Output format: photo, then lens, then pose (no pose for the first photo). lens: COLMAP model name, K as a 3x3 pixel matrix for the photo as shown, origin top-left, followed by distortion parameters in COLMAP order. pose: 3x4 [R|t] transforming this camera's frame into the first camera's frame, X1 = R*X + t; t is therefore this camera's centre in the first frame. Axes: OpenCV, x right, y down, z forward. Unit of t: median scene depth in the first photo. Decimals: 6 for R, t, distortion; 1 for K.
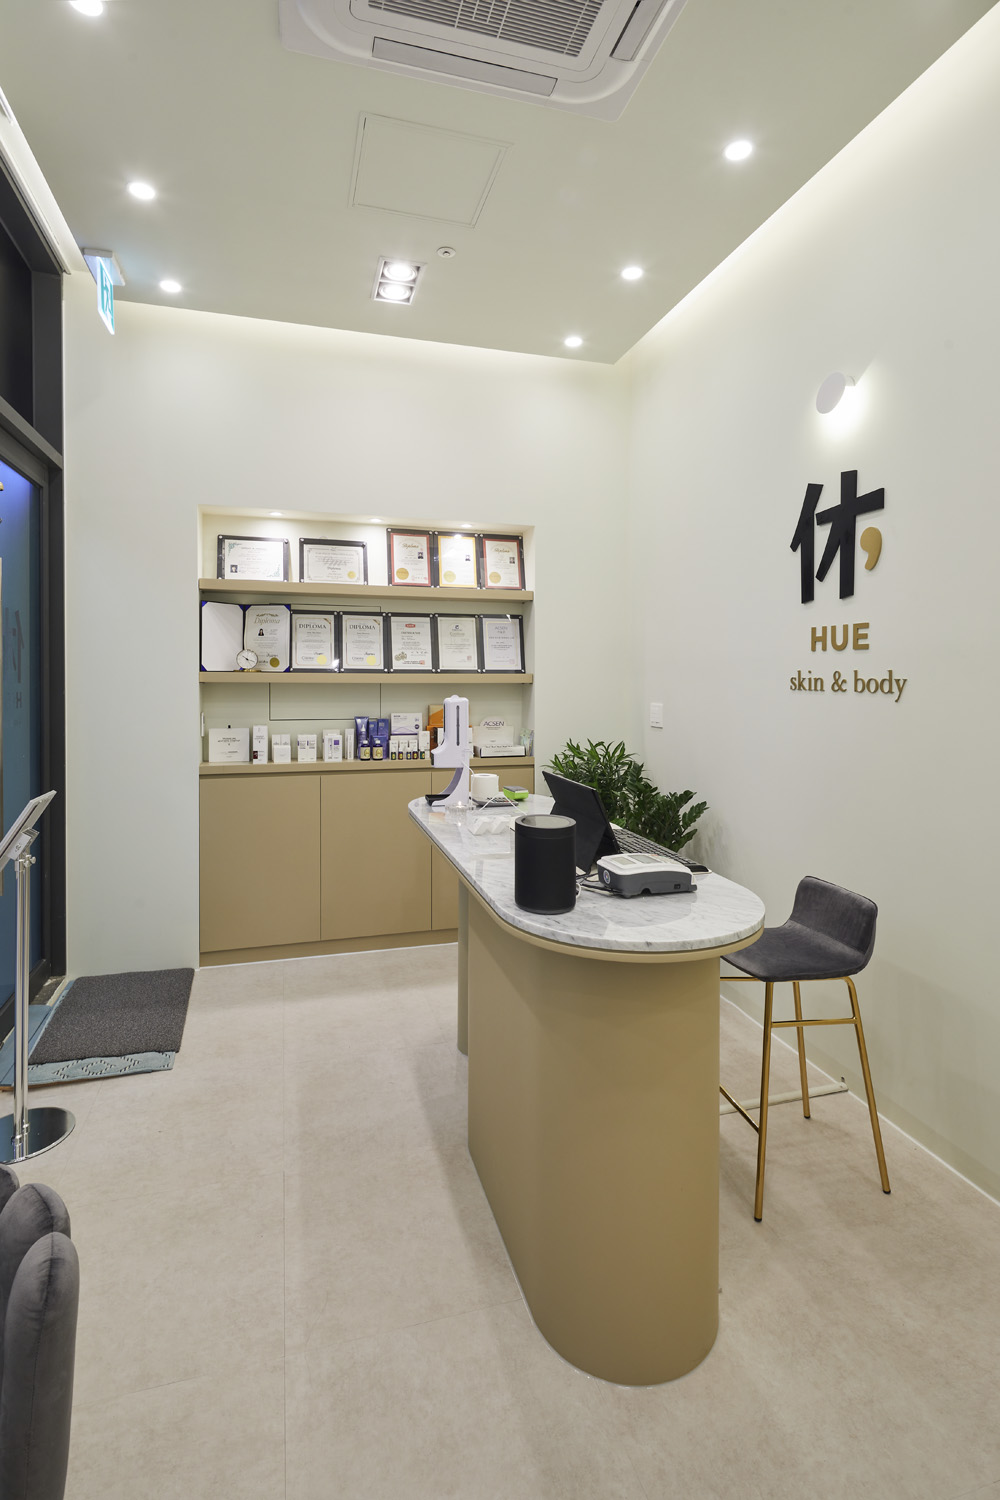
lens RADIAL K [[760.6, 0, 503.9], [0, 760.6, 680.8], [0, 0, 1]] dist [0.001841, -0.003230]
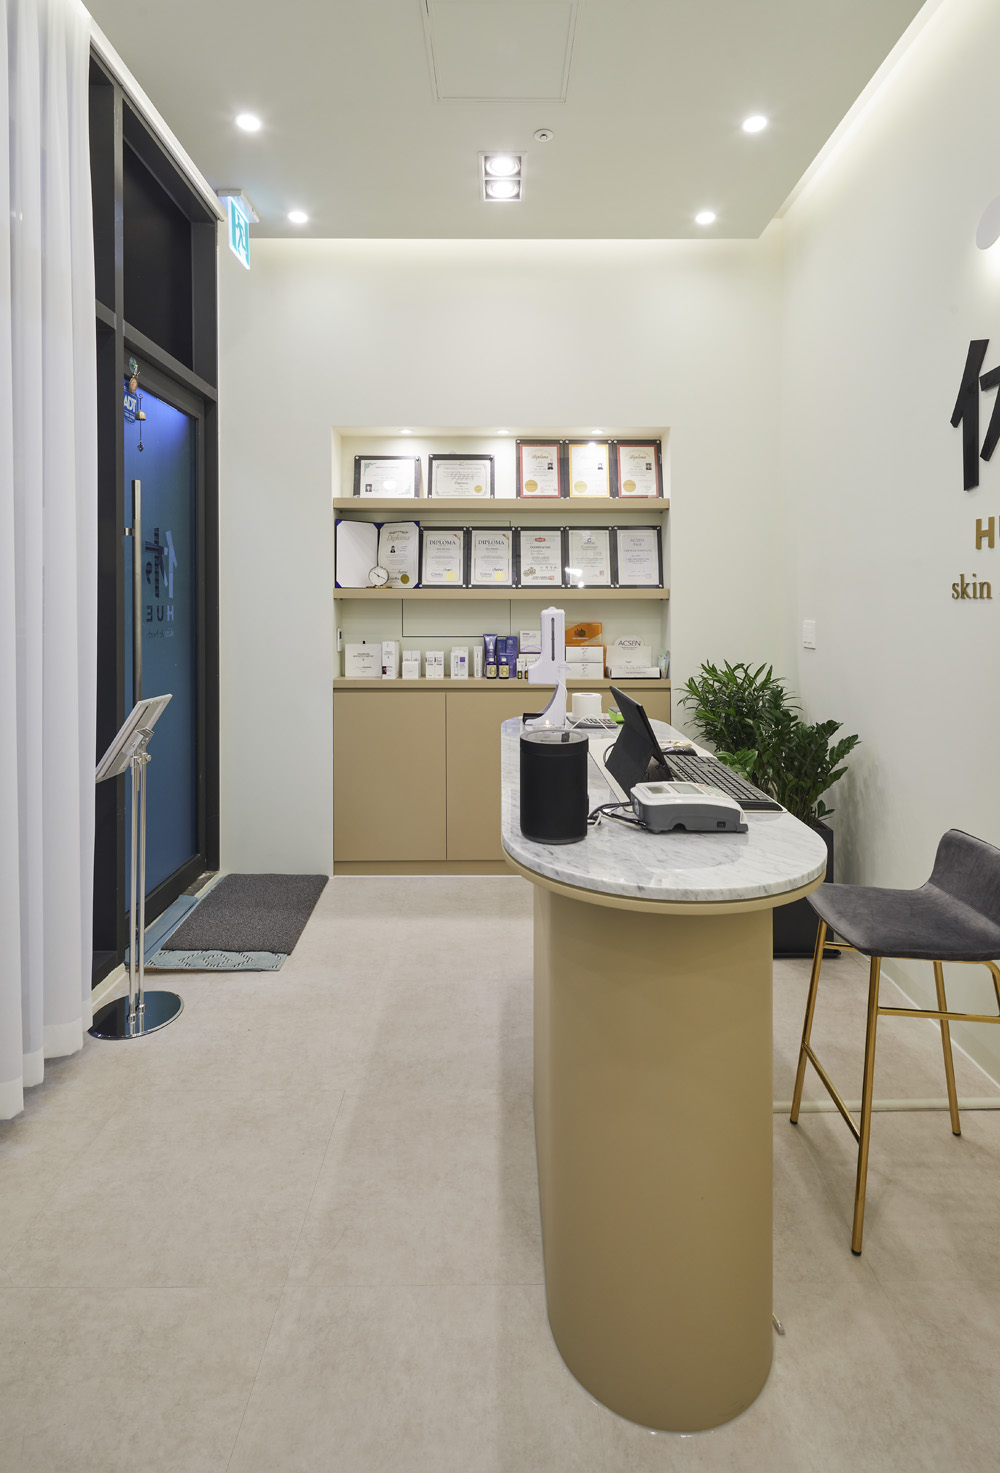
lens RADIAL K [[766.8, 0, 498.9], [0, 766.8, 603.4], [0, 0, 1]] dist [0.001798, -0.003180]
pose [[0.961680, -0.002488, -0.274162, 0.144337], [0.000192, 0.999965, -0.008400, 0.025036], [0.274173, 0.008026, 0.961647, 0.087865]]
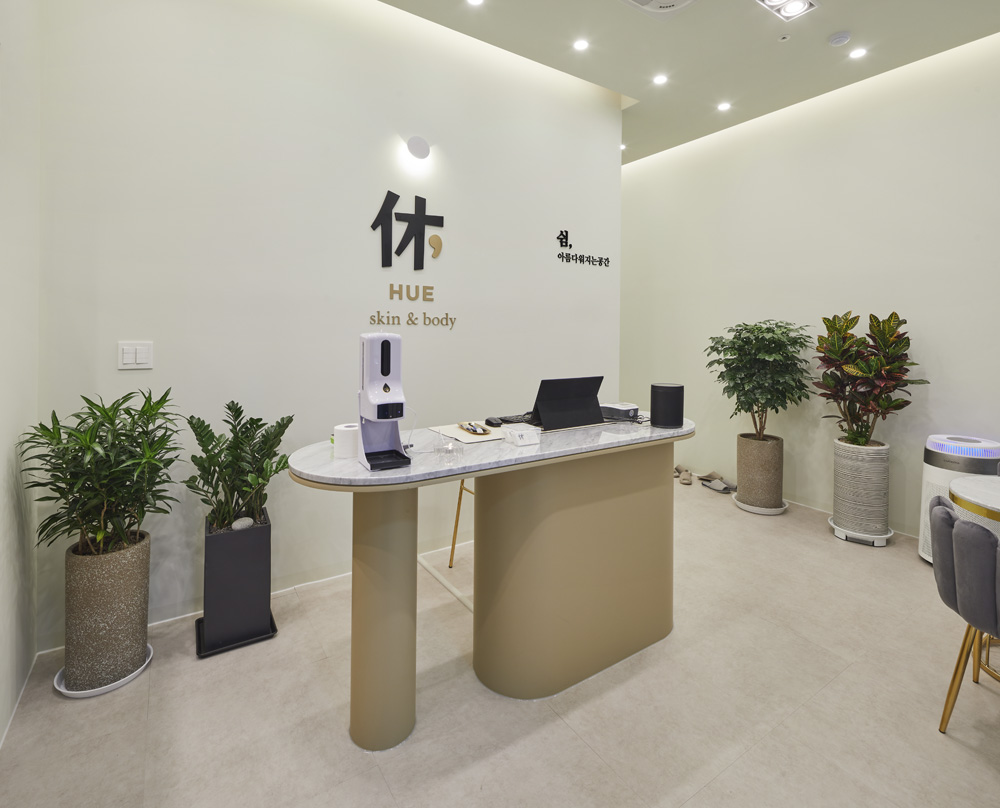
lens RADIAL K [[551.1, 0, 475.0], [0, 551.1, 328.4], [0, 0, 1]] dist [-0.001126, -0.000943]
pose [[-0.327105, -0.000275, 0.944988, -0.729169], [0.000668, 1.000000, 0.000522, 0.020980], [-0.944988, 0.000802, -0.327104, 1.221006]]
